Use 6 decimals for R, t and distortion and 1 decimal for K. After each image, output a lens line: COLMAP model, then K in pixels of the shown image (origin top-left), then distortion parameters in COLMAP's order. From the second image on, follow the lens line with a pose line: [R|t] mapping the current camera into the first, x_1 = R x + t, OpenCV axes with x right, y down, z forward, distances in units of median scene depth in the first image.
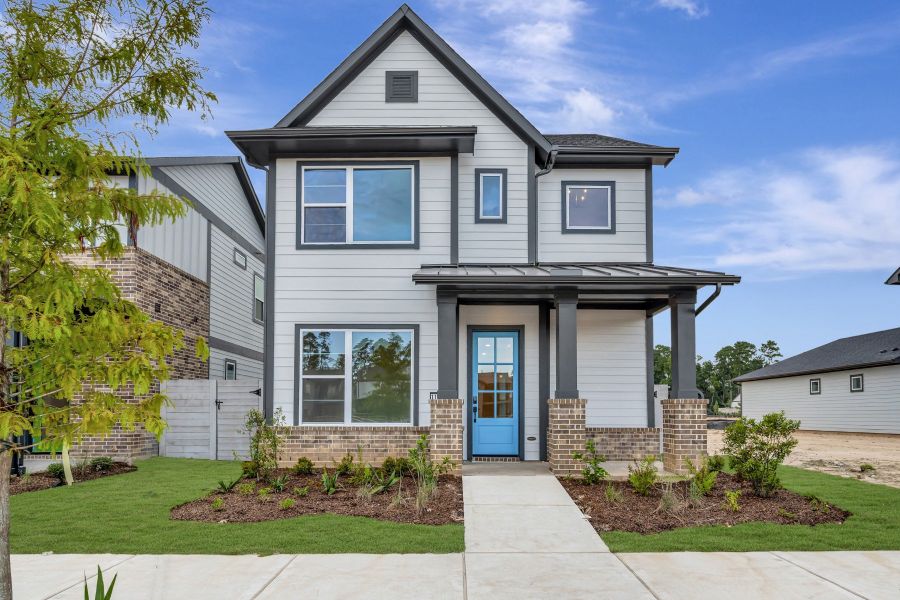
lens RADIAL K [[512.1, 0, 478.2], [0, 512.1, 270.8], [0, 0, 1]] dist [-0.002797, 0.000306]
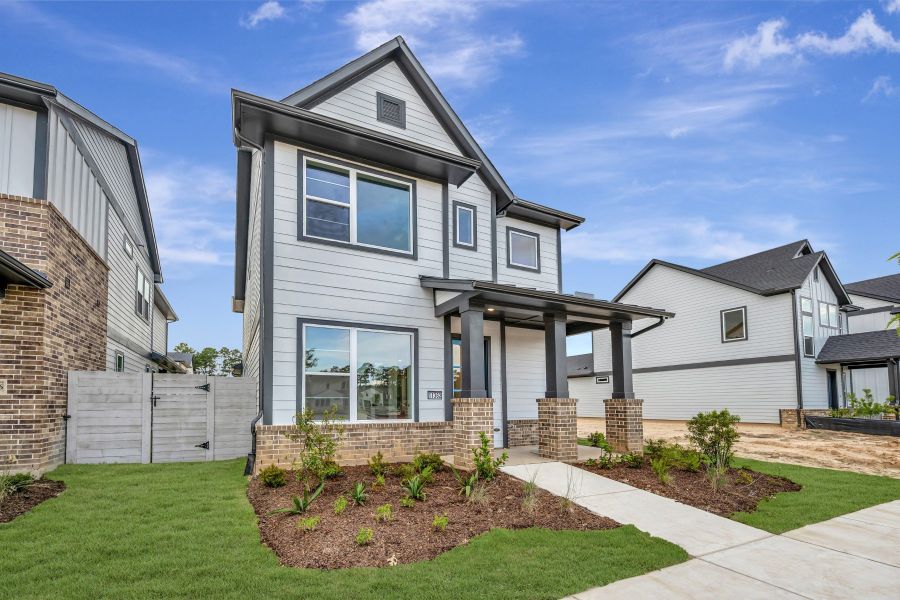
lens RADIAL K [[363.3, 0, 445.7], [0, 363.3, 315.1], [0, 0, 1]] dist [-0.000056, -0.000338]
pose [[0.908674, 0.097734, 0.405907, -0.347500], [-0.110818, 0.993802, 0.008795, 0.057342], [-0.402531, -0.052973, 0.913872, 0.249826]]
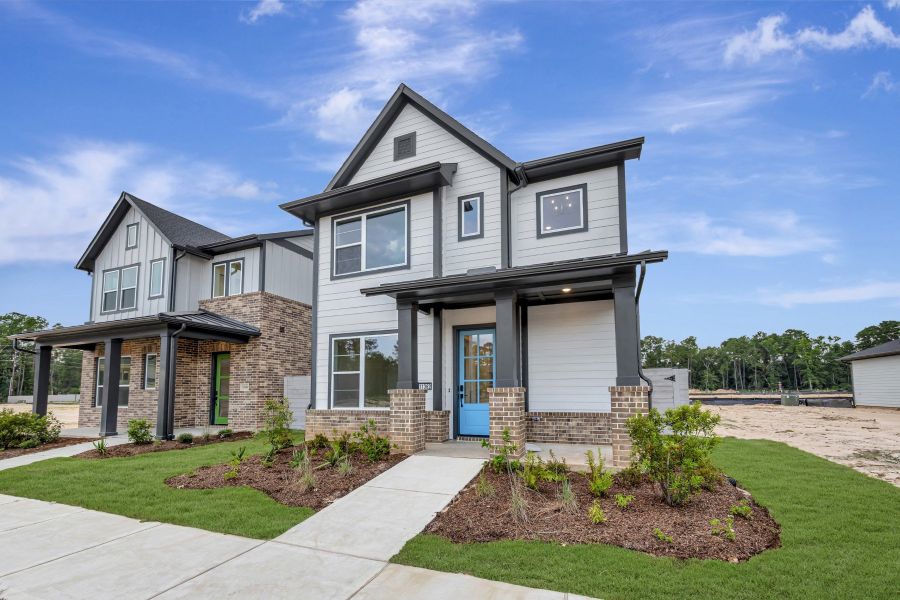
lens RADIAL K [[366.1, 0, 454.0], [0, 366.1, 290.7], [0, 0, 1]] dist [-0.001048, -0.000301]
pose [[0.926503, -0.108951, -0.360170, 0.288535], [0.108747, 0.993850, -0.020897, 0.040051], [0.360231, -0.019806, 0.932653, 0.190825]]
